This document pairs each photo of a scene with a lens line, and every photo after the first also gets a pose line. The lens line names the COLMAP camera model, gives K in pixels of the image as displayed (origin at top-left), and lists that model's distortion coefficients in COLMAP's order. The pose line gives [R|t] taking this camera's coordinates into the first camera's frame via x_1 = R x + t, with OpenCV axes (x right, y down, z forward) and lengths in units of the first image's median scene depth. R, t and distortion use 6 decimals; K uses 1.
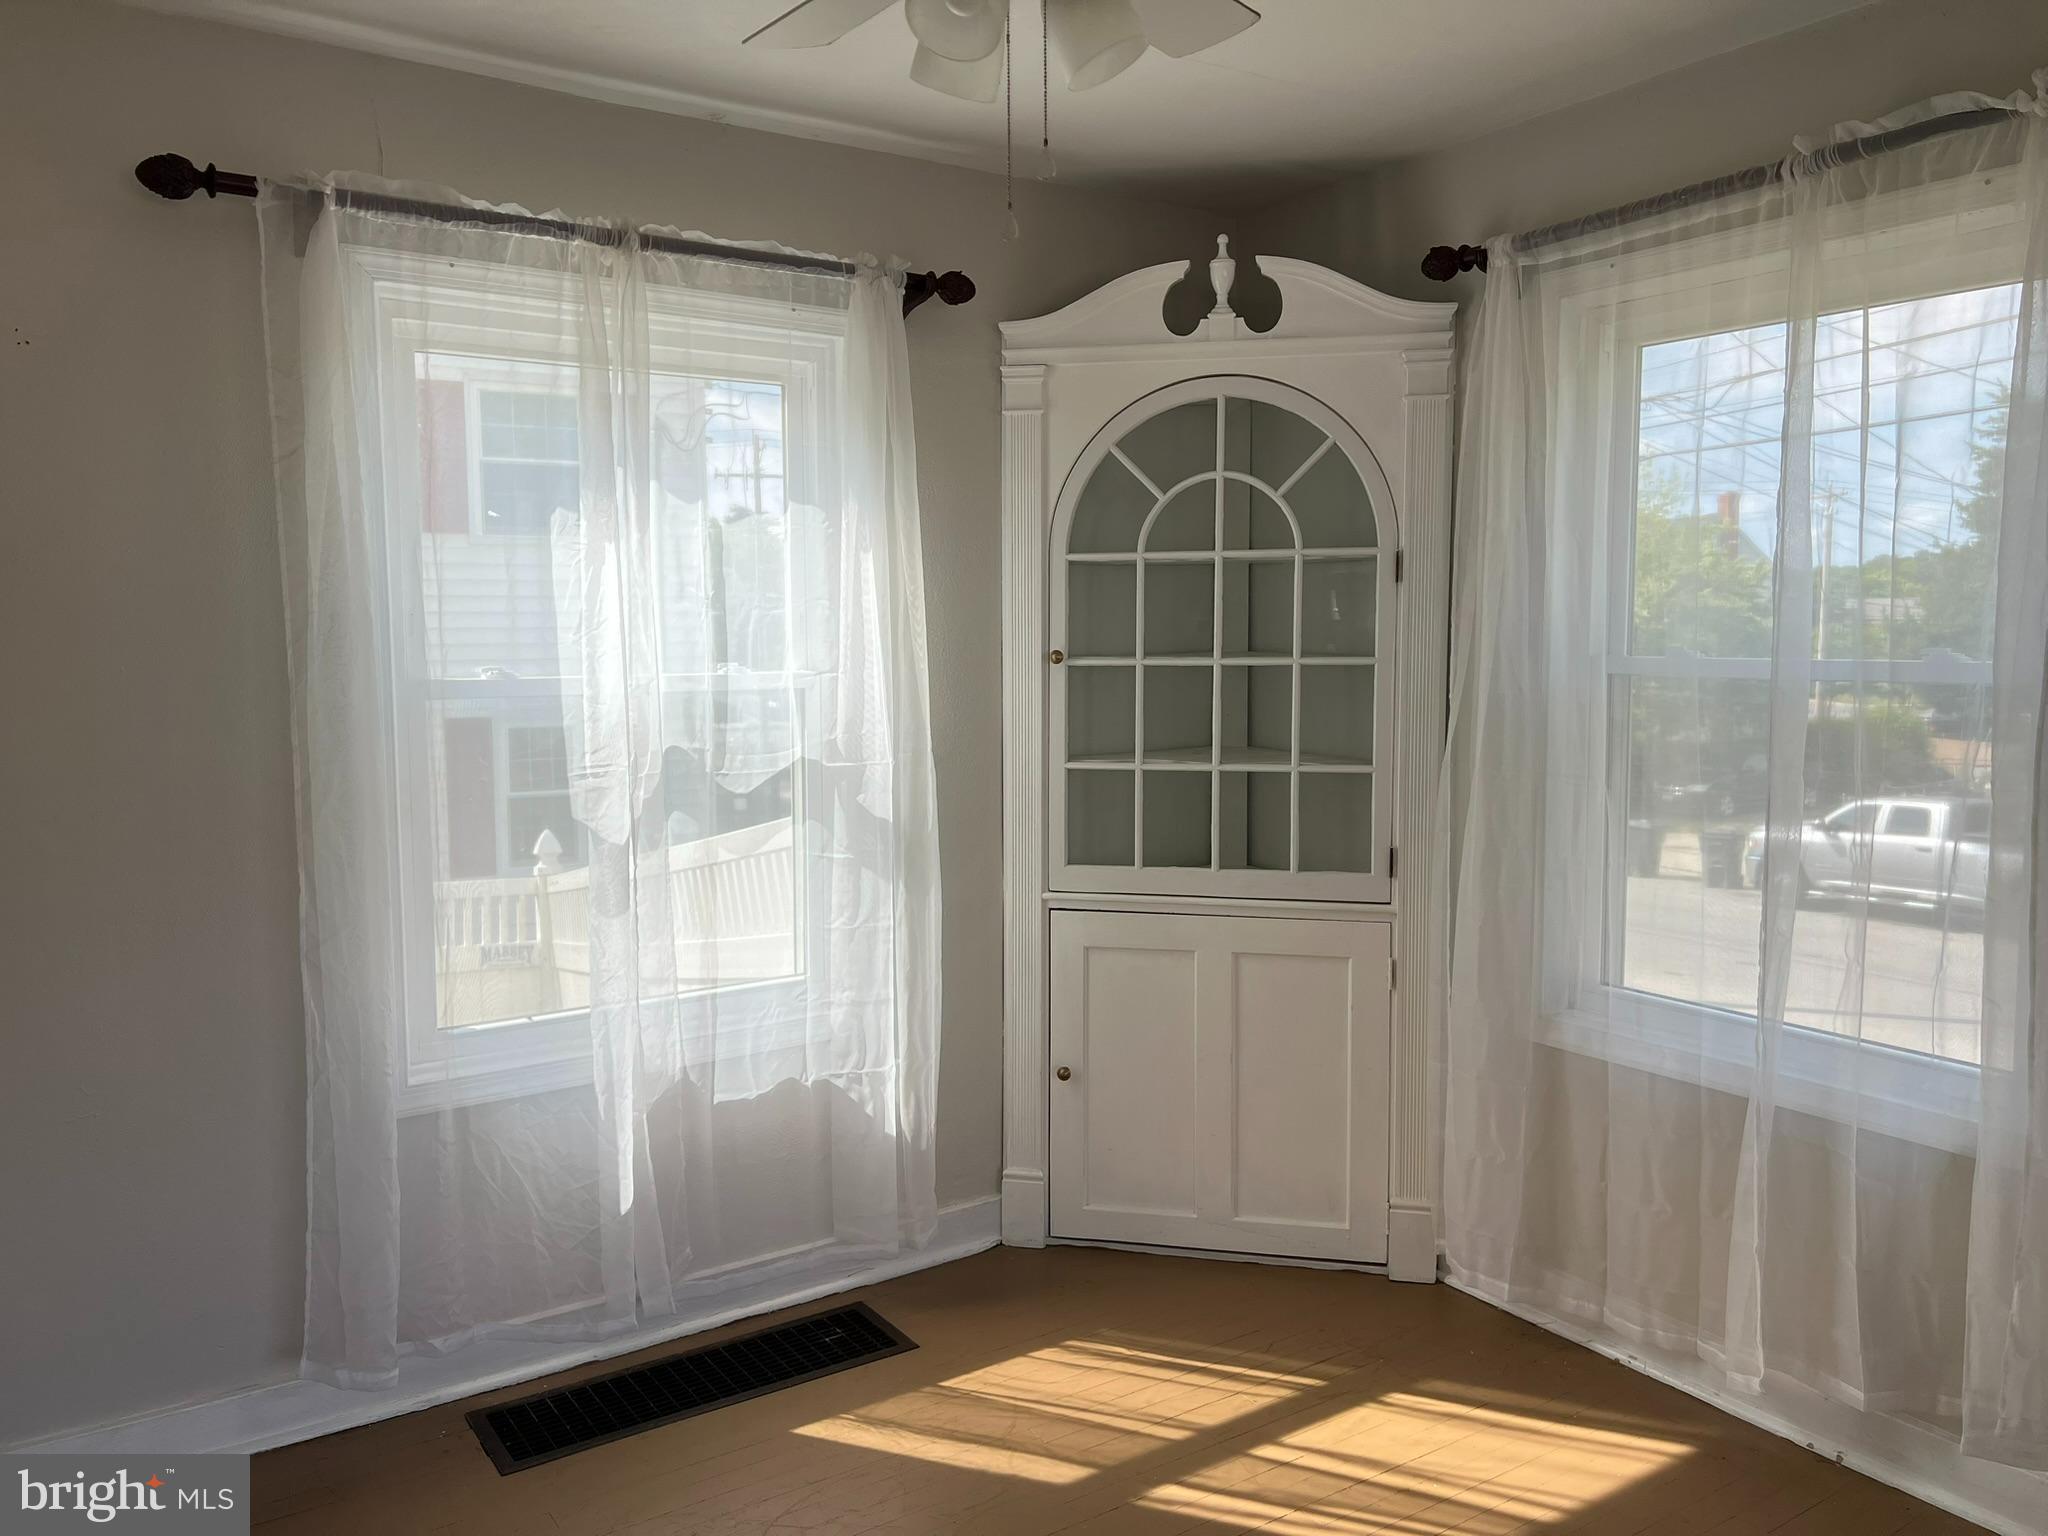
lens RADIAL K [[1574.5, 0, 1023.2], [0, 1574.5, 765.2], [0, 0, 1]] dist [0.080670, 0.000125]
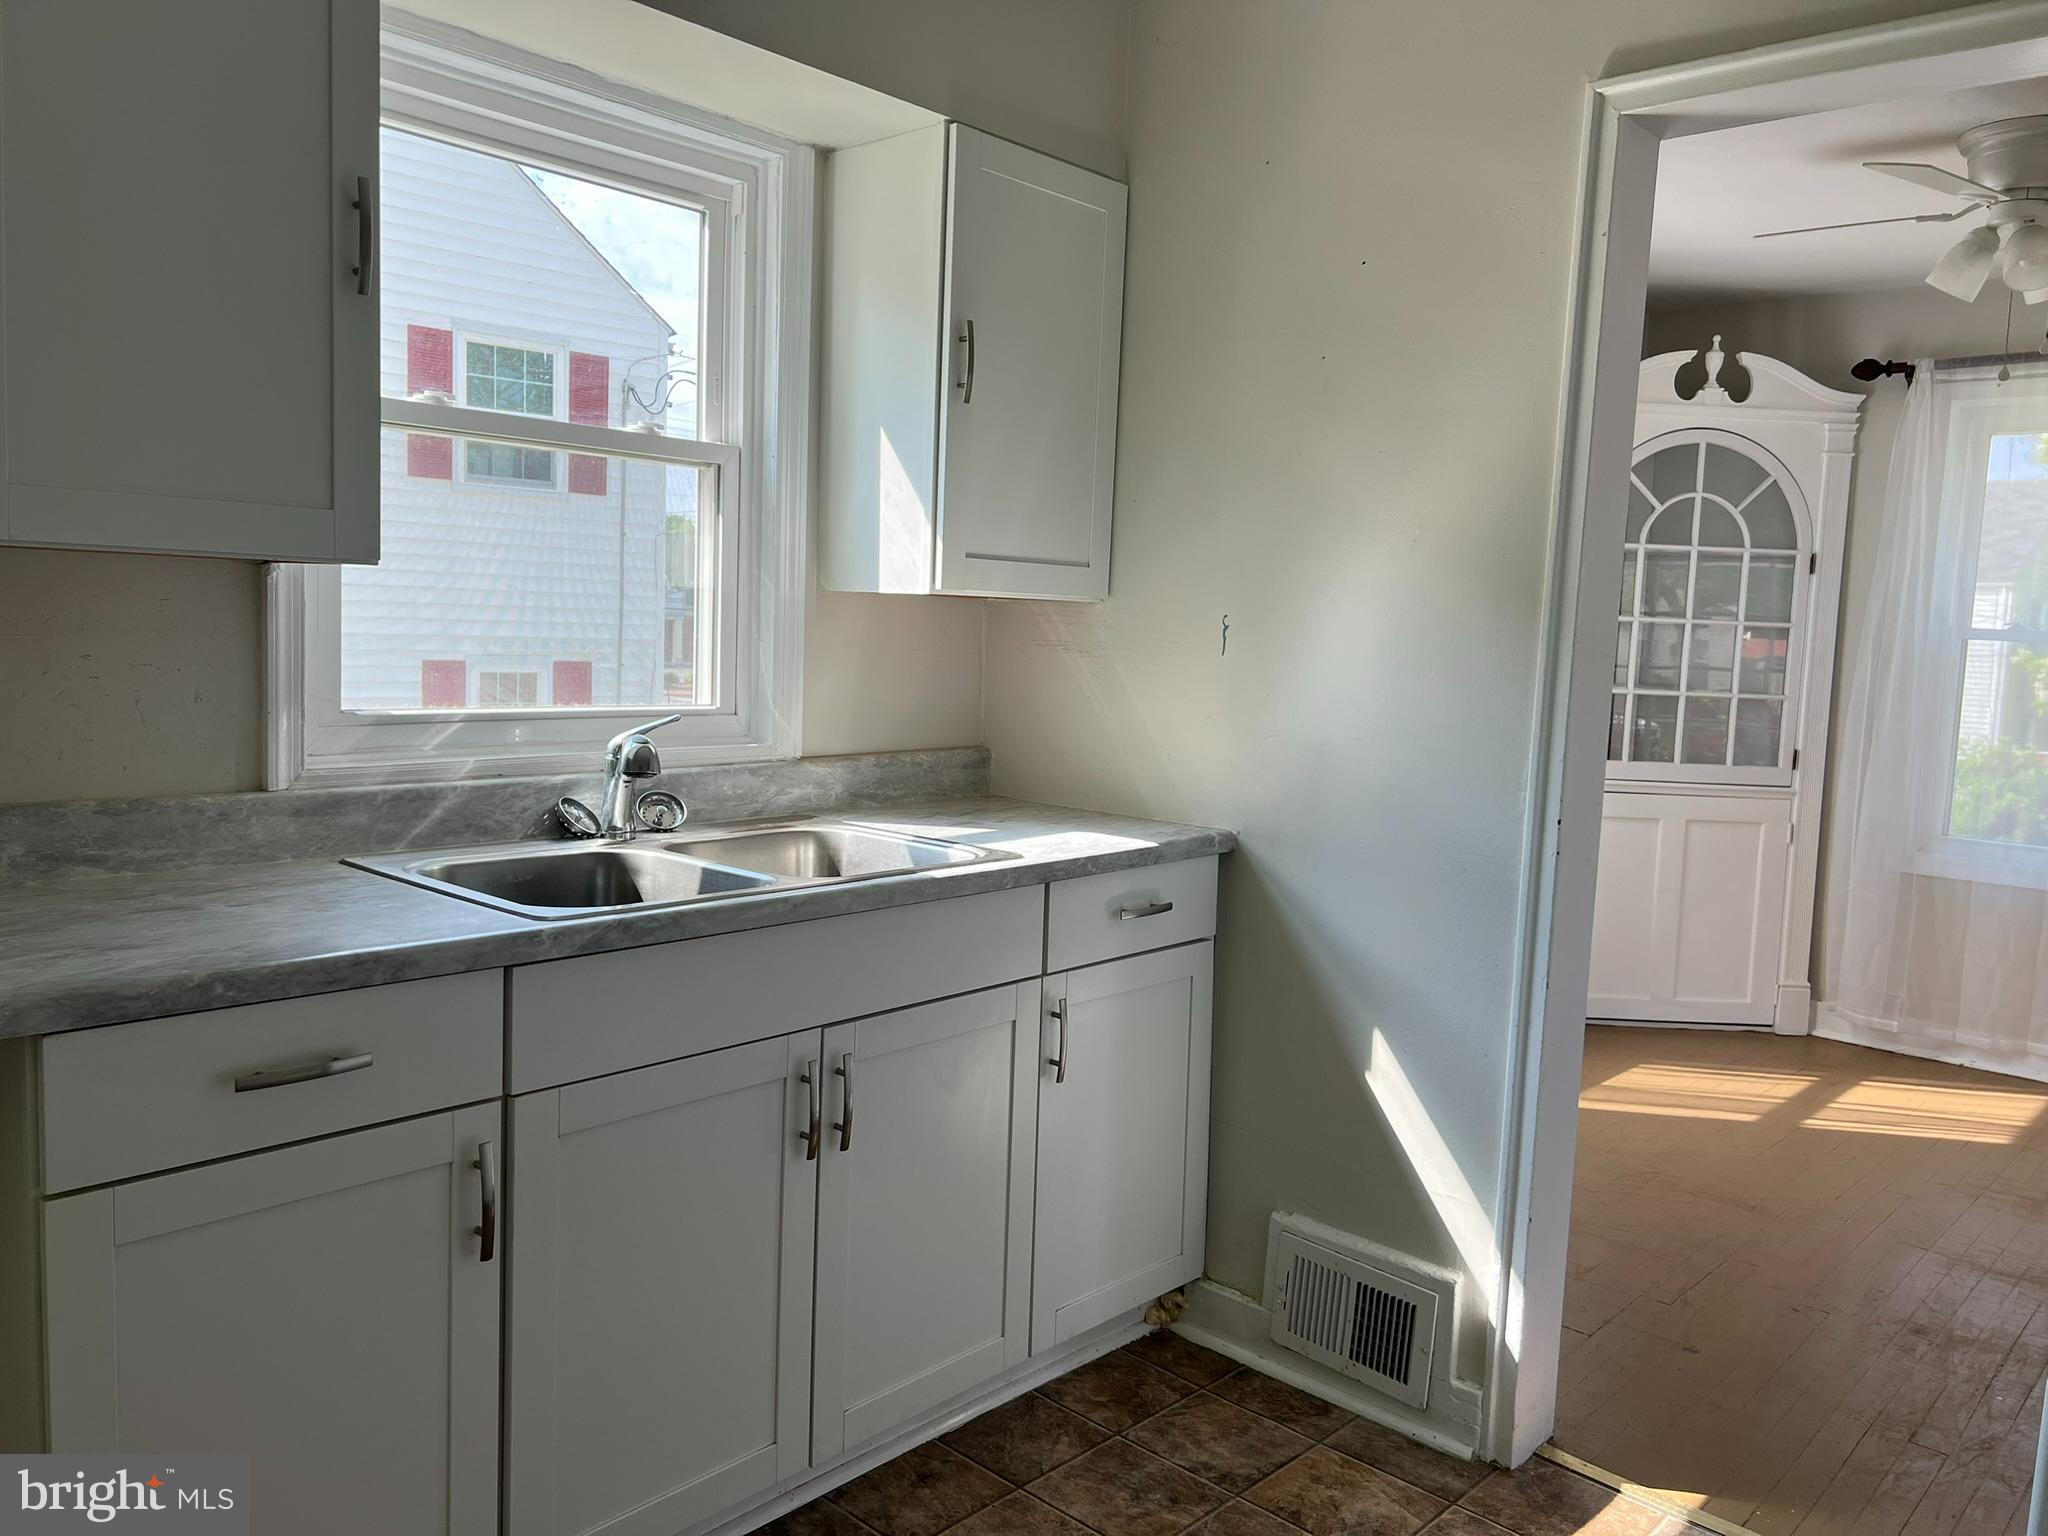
lens RADIAL K [[1580.6, 0, 1024.6], [0, 1580.6, 769.5], [0, 0, 1]] dist [0.041367, 0.003506]
pose [[0.971134, 0.024316, 0.237292, -0.850962], [-0.027413, 0.999577, 0.009759, 0.076935], [-0.236954, -0.015982, 0.971389, -0.309100]]
